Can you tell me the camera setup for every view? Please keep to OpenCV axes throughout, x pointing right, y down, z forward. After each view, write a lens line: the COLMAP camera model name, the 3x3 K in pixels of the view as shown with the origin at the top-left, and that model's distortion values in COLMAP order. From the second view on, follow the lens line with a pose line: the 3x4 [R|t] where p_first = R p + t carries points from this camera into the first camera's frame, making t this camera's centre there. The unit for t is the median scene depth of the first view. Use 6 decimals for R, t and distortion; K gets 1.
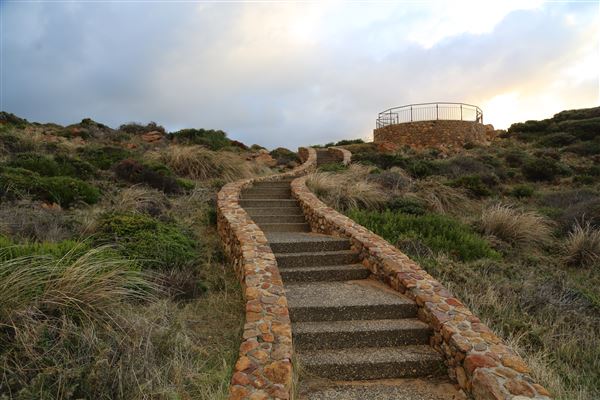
lens RADIAL K [[1850.8, 0, 300.0], [0, 1850.8, 200.0], [0, 0, 1]] dist [0.892977, 0.395873]
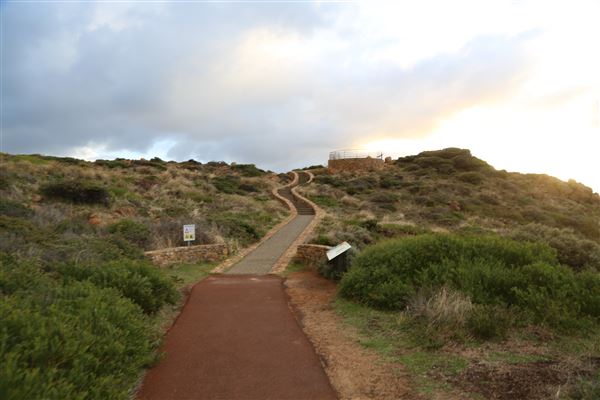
lens RADIAL K [[1850.8, 0, 300.0], [0, 1850.8, 200.0], [0, 0, 1]] dist [0.892977, 0.395873]
pose [[0.999938, -0.004336, 0.010302, -0.011983], [0.004344, 0.999990, -0.000813, 0.005983], [-0.010298, 0.000858, 0.999947, -1.207704]]
